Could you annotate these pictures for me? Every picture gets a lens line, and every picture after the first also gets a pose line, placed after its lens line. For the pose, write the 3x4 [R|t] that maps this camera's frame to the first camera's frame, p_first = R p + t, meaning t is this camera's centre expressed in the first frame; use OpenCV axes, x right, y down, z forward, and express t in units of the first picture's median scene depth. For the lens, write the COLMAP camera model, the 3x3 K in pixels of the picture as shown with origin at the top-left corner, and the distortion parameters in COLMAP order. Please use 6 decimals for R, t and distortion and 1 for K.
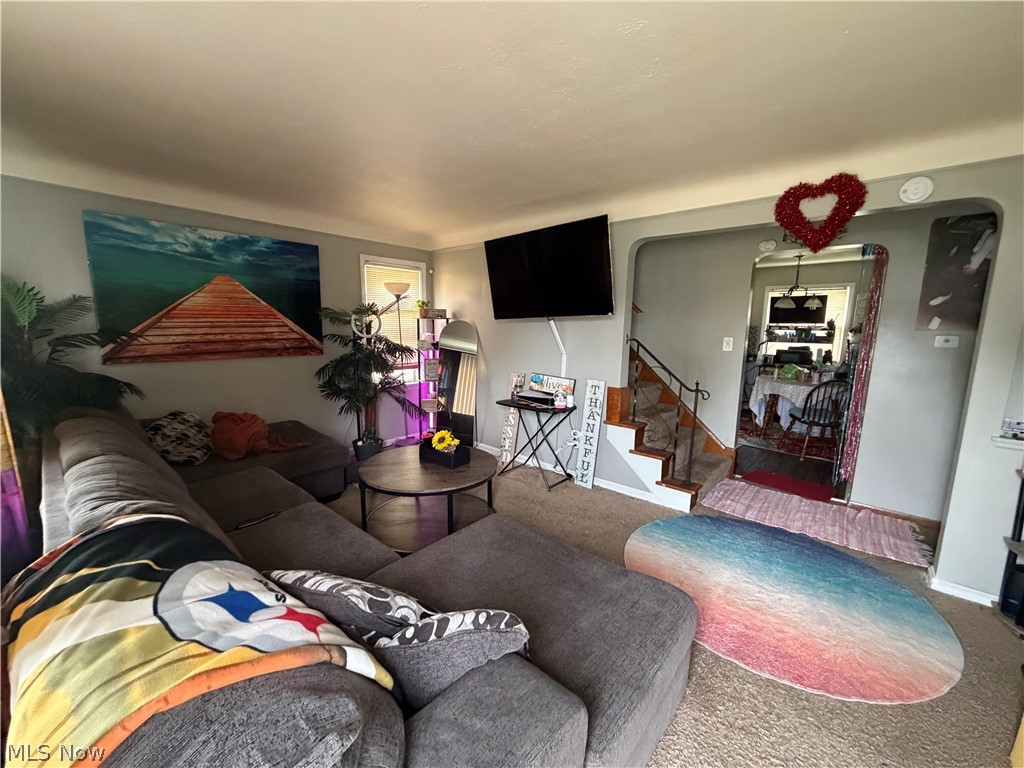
lens RADIAL K [[406.6, 0, 504.7], [0, 406.6, 386.4], [0, 0, 1]] dist [0.002488, 0.000016]
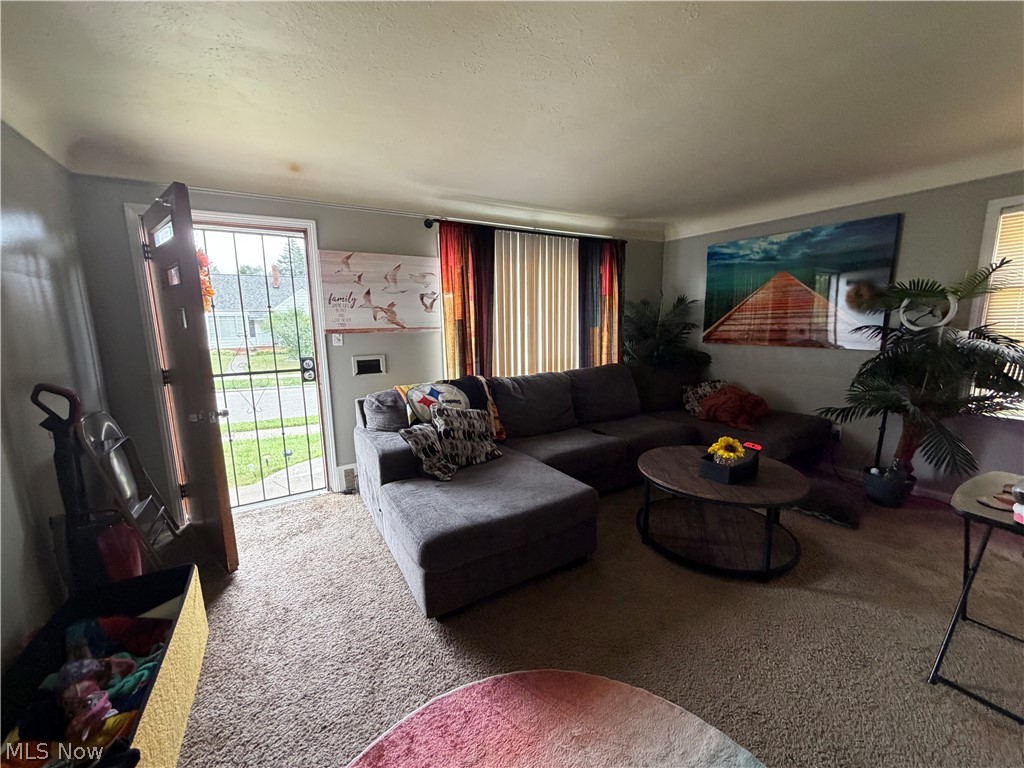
lens RADIAL K [[406.6, 0, 510.1], [0, 406.6, 389.9], [0, 0, 1]] dist [0.002488, 0.000016]
pose [[-0.316834, 0.152437, -0.936151, 0.681700], [-0.139958, 0.968682, 0.205102, -0.084240], [0.938098, 0.196005, -0.285577, 0.698792]]
